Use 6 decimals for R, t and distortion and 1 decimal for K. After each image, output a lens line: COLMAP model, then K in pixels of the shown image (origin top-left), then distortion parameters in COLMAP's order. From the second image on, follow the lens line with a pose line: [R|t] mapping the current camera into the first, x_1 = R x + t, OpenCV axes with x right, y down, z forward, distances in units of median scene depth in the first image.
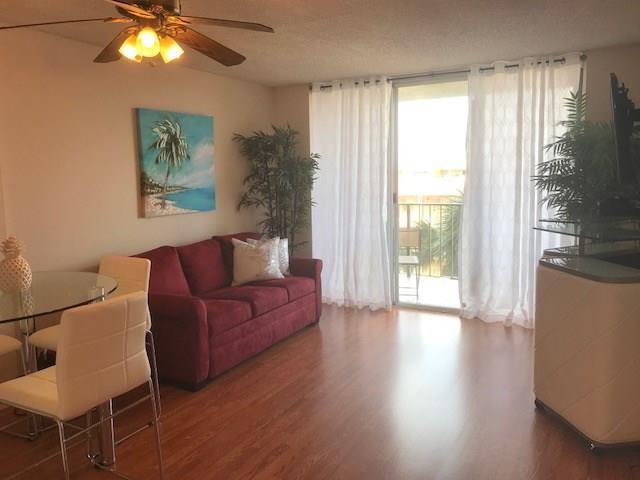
lens RADIAL K [[518.8, 0, 314.2], [0, 518.8, 241.1], [0, 0, 1]] dist [0.034534, -0.061378]
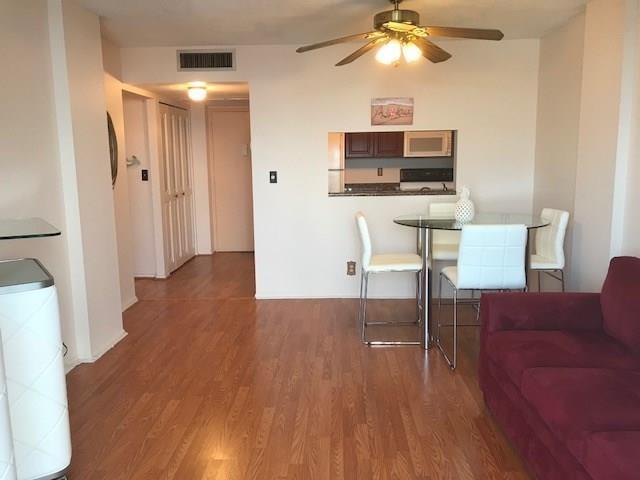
lens RADIAL K [[518.8, 0, 316.1], [0, 518.8, 237.3], [0, 0, 1]] dist [0.034534, -0.061378]
pose [[-0.889045, 0.107885, -0.444926, 0.281784], [-0.020708, 0.961367, 0.274490, -0.150449], [0.457350, 0.253248, -0.852465, 1.173775]]
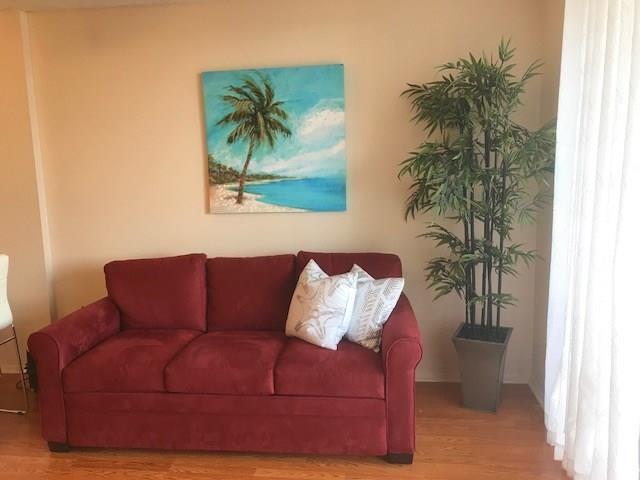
lens RADIAL K [[518.8, 0, 323.7], [0, 518.8, 240.0], [0, 0, 1]] dist [0.034534, -0.061378]
pose [[0.390897, 0.150021, -0.908126, 0.435663], [-0.100894, 0.987666, 0.119732, -0.110796], [0.914888, 0.044821, 0.401212, 0.799776]]
